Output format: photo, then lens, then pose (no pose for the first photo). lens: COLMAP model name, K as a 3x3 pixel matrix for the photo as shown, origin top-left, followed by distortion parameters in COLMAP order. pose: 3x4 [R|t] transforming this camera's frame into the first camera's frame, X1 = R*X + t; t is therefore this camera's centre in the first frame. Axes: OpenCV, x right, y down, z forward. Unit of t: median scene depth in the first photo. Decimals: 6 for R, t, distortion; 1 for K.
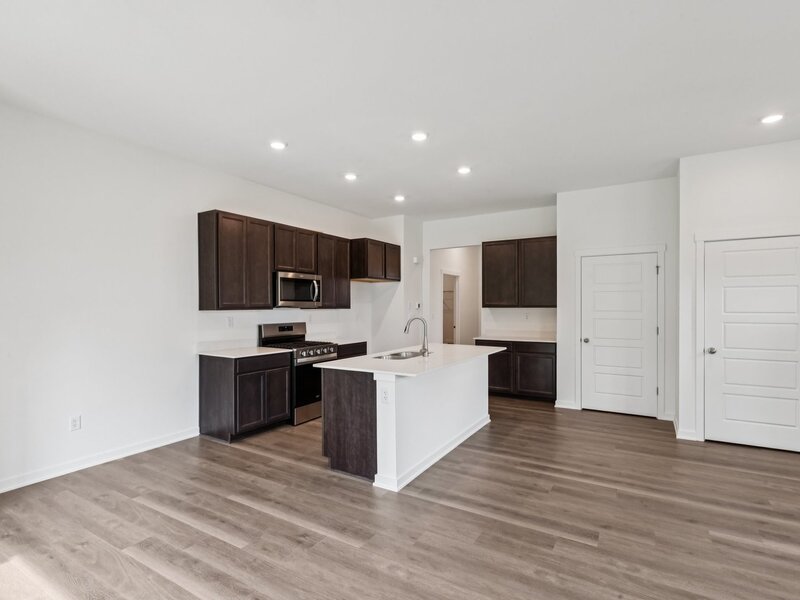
lens RADIAL K [[410.9, 0, 403.8], [0, 410.9, 307.1], [0, 0, 1]] dist [0.004951, -0.002856]
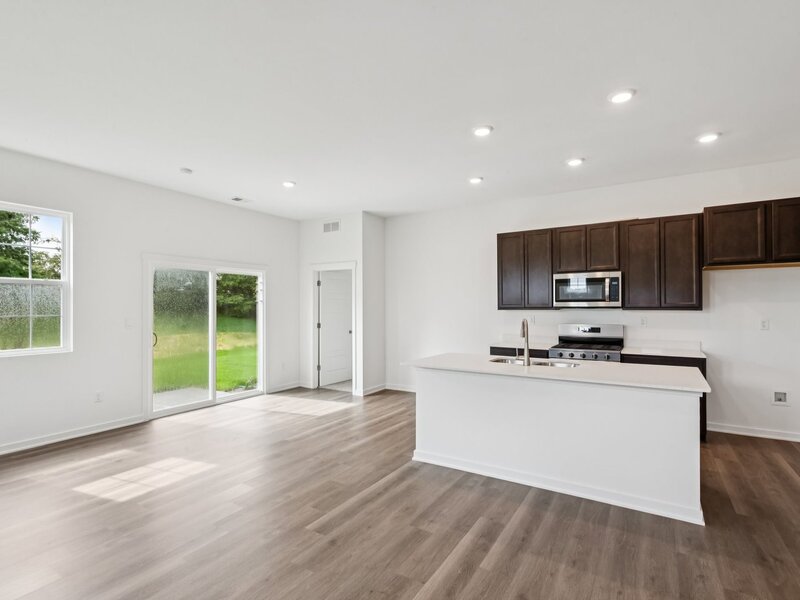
lens RADIAL K [[410.9, 0, 393.3], [0, 410.9, 303.2], [0, 0, 1]] dist [0.004951, -0.002856]
pose [[-0.042082, -0.007719, -0.999084, 0.975719], [-0.002831, 0.999967, -0.007607, -0.002850], [0.999110, 0.002508, -0.042102, 0.804172]]
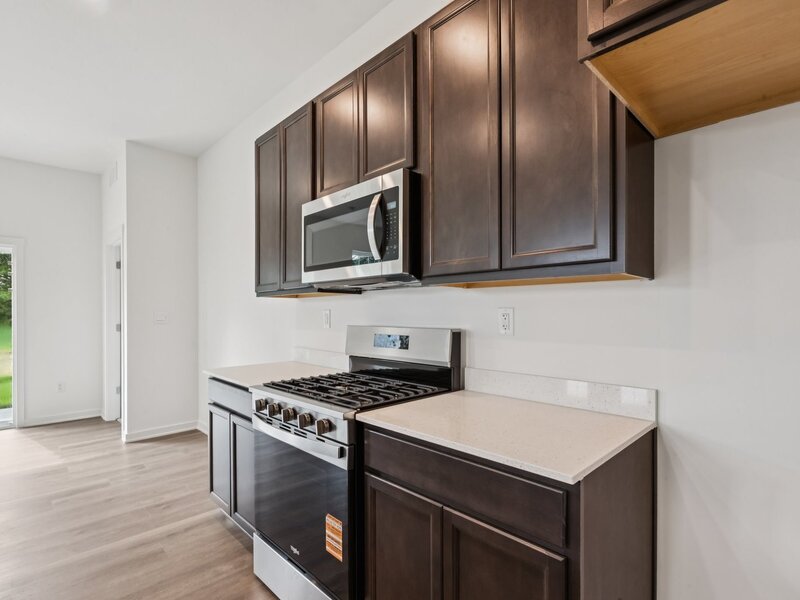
lens RADIAL K [[410.9, 0, 397.3], [0, 410.9, 314.4], [0, 0, 1]] dist [0.004951, -0.002856]
pose [[-0.264146, 0.004508, -0.964472, 0.112330], [-0.003553, 0.999978, 0.005647, 0.034516], [0.964476, 0.004919, -0.264124, 1.540863]]
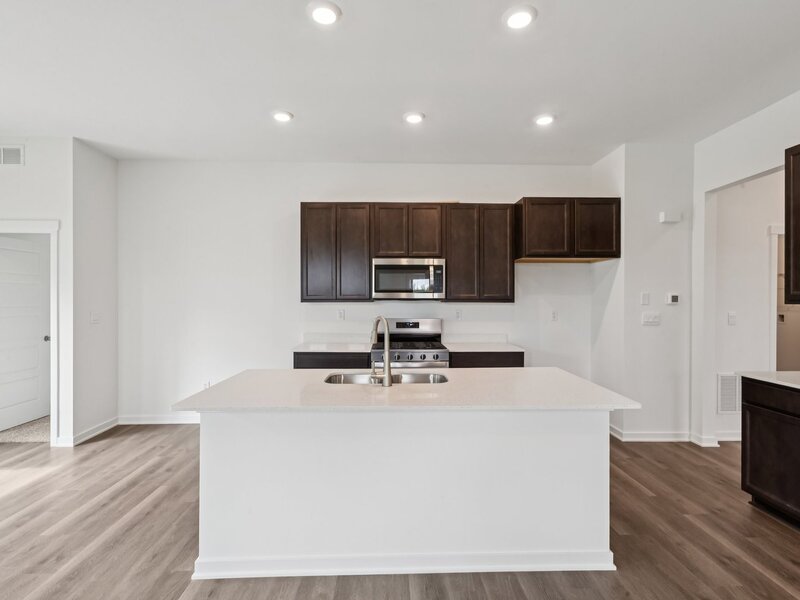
lens RADIAL K [[410.9, 0, 402.8], [0, 410.9, 297.4], [0, 0, 1]] dist [0.004951, -0.002856]
pose [[0.533655, 0.000452, -0.845702, 0.585138], [-0.006452, 0.999973, -0.003537, -0.002293], [0.845677, 0.007344, 0.533644, 0.752737]]
